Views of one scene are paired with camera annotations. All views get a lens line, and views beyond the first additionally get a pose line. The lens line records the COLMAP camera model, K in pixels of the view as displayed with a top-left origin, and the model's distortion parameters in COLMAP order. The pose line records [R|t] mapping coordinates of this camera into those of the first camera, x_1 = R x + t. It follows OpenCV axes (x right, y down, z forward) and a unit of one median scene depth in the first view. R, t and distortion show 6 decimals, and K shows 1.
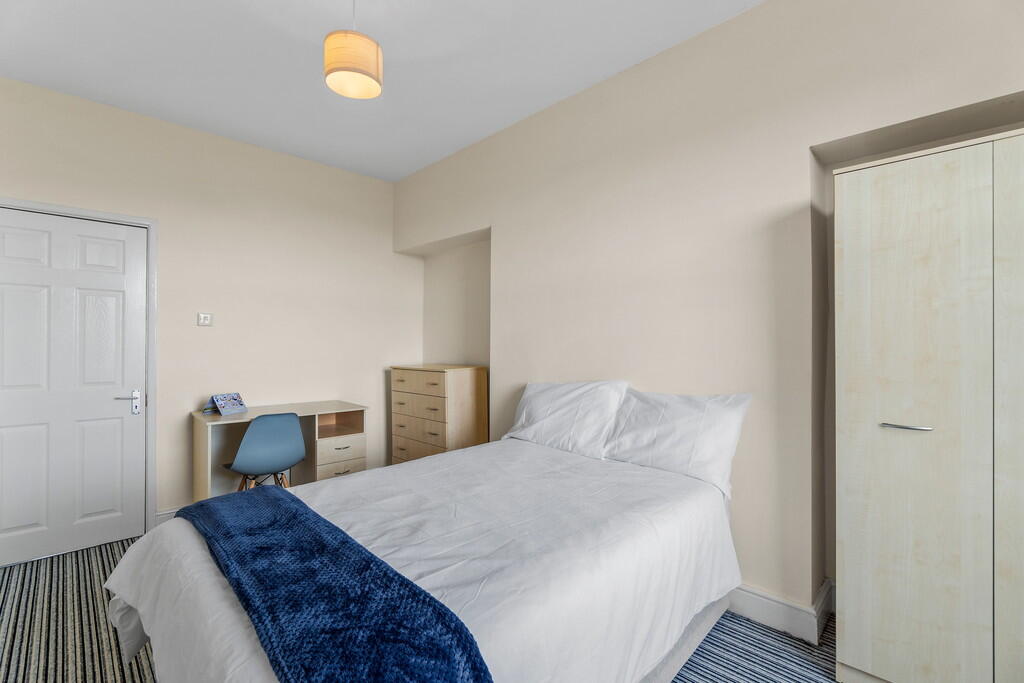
lens RADIAL K [[440.6, 0, 515.1], [0, 440.6, 343.9], [0, 0, 1]] dist [-0.003637, -0.000351]
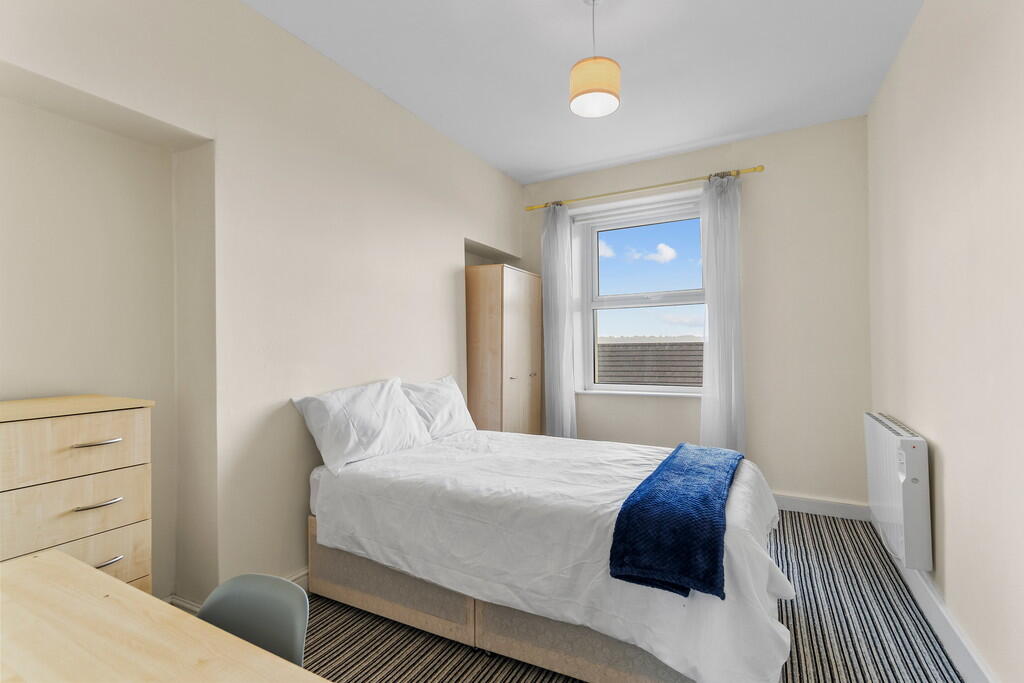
lens RADIAL K [[471.0, 0, 513.2], [0, 471.0, 341.8], [0, 0, 1]] dist [0.000829, -0.000049]
pose [[-0.274342, 0.015009, 0.961515, -1.212347], [0.012309, 0.999851, -0.012096, 0.015006], [-0.961553, 0.008517, -0.274486, 1.289305]]
